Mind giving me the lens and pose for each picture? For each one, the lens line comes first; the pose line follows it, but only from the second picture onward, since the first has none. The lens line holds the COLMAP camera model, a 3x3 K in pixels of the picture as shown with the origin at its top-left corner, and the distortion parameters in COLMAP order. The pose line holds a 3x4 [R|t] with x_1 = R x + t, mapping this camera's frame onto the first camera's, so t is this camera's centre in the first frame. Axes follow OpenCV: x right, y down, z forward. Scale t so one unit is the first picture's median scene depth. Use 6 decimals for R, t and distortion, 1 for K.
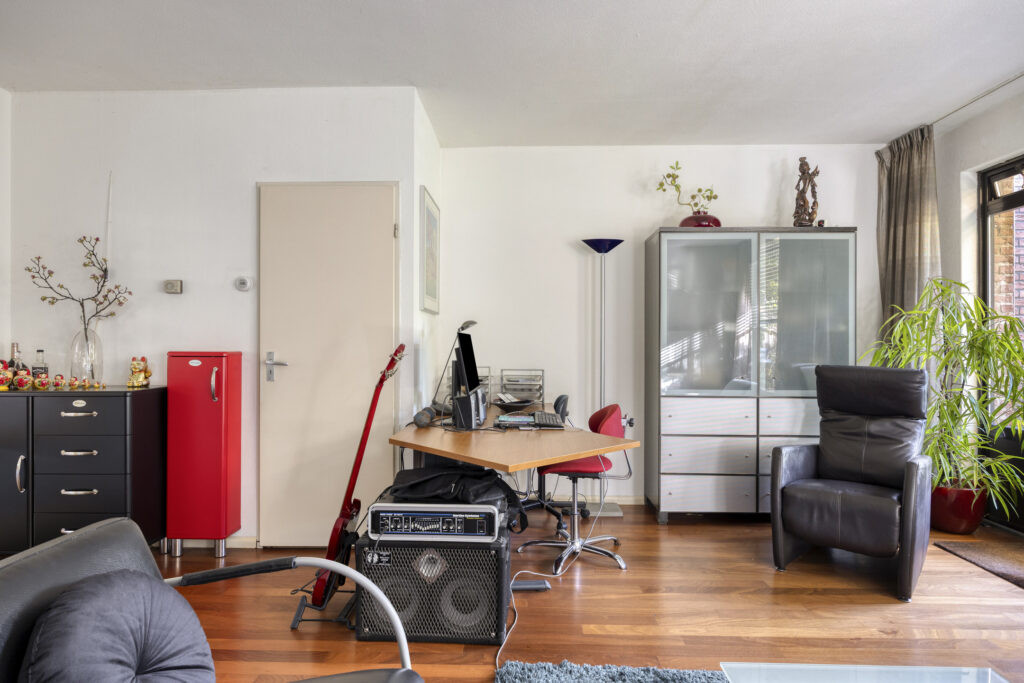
lens RADIAL K [[582.4, 0, 511.5], [0, 582.4, 343.5], [0, 0, 1]] dist [-0.000107, -0.000553]
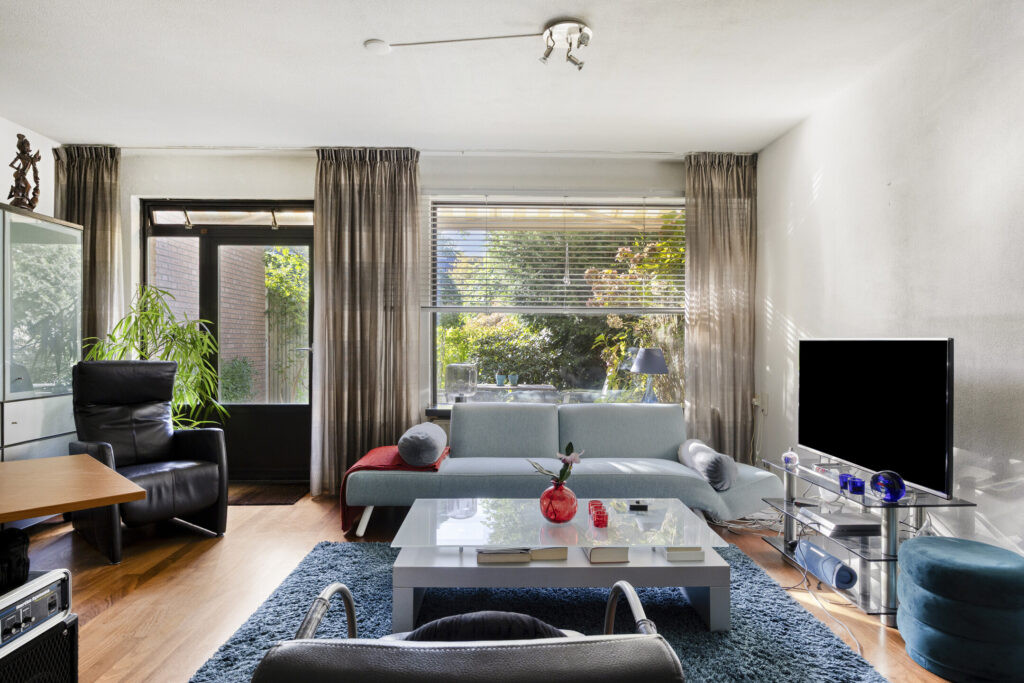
lens RADIAL K [[582.4, 0, 511.5], [0, 582.4, 343.5], [0, 0, 1]] dist [-0.000107, -0.000553]
pose [[-0.063649, -0.005563, 0.997957, -0.574752], [-0.001694, 0.999984, 0.005466, 0.000411], [-0.997971, -0.001343, -0.063658, 0.371314]]
